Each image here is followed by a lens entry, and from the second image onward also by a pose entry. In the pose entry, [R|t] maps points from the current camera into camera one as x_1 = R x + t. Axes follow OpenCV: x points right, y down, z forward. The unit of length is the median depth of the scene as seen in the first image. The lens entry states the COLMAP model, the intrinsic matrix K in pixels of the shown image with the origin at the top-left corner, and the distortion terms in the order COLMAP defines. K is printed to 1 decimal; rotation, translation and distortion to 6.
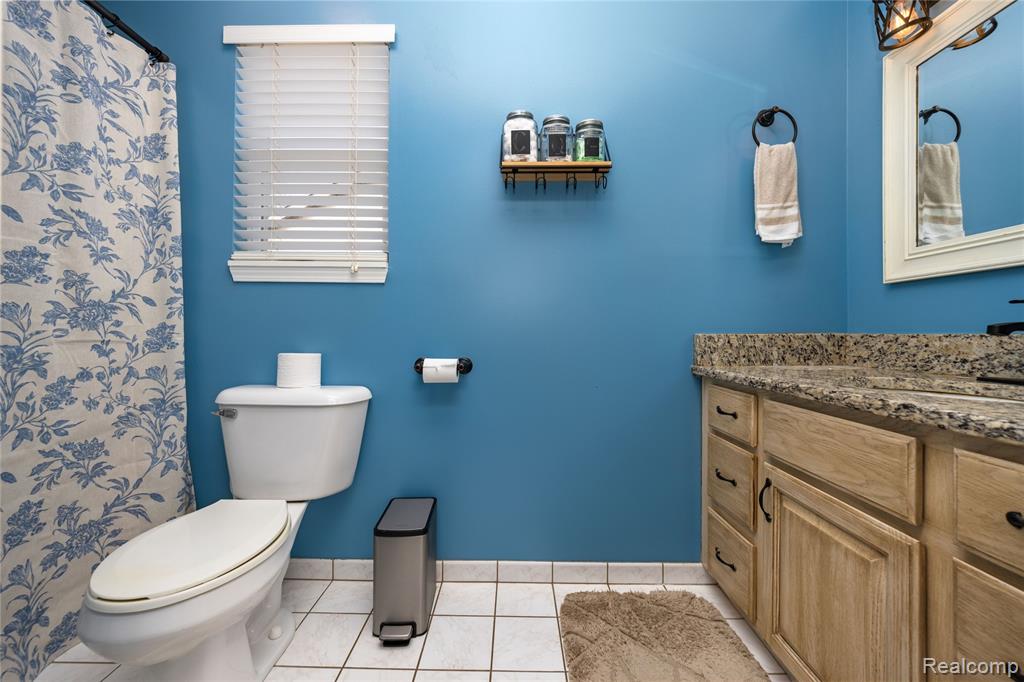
lens RADIAL K [[391.7, 0, 511.7], [0, 391.7, 335.1], [0, 0, 1]] dist [-0.001406, -0.000082]
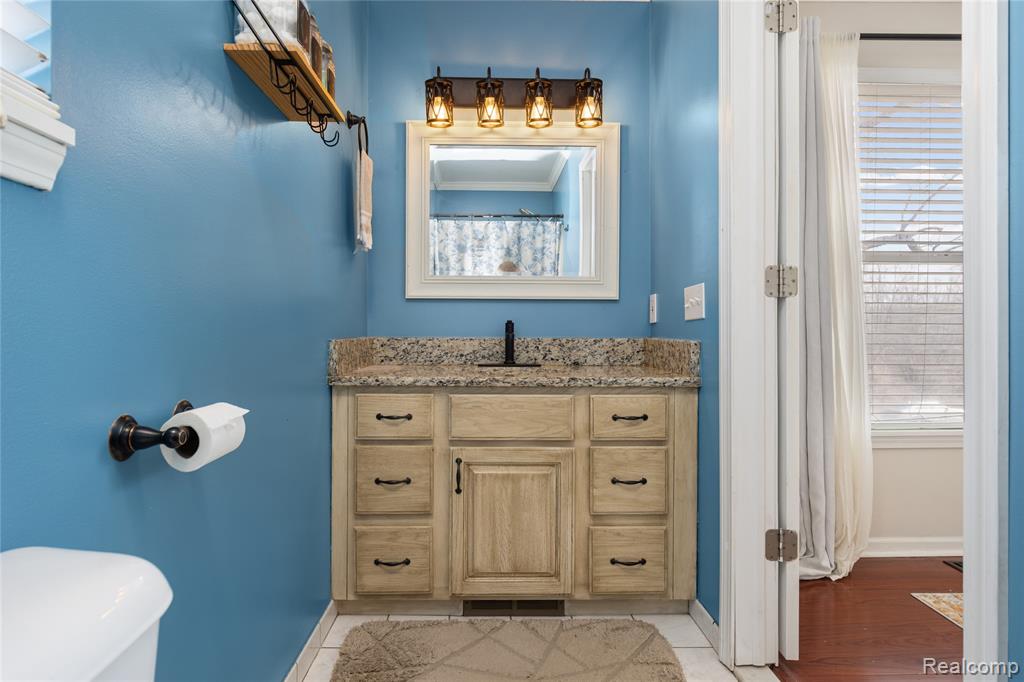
lens RADIAL K [[553.6, 0, 509.6], [0, 553.6, 337.1], [0, 0, 1]] dist [0.007392, 0.000471]
pose [[-0.035152, -0.011499, 0.999316, -1.028370], [-0.003293, 0.999930, 0.011391, -0.031183], [-0.999377, -0.002891, -0.035187, 0.863271]]
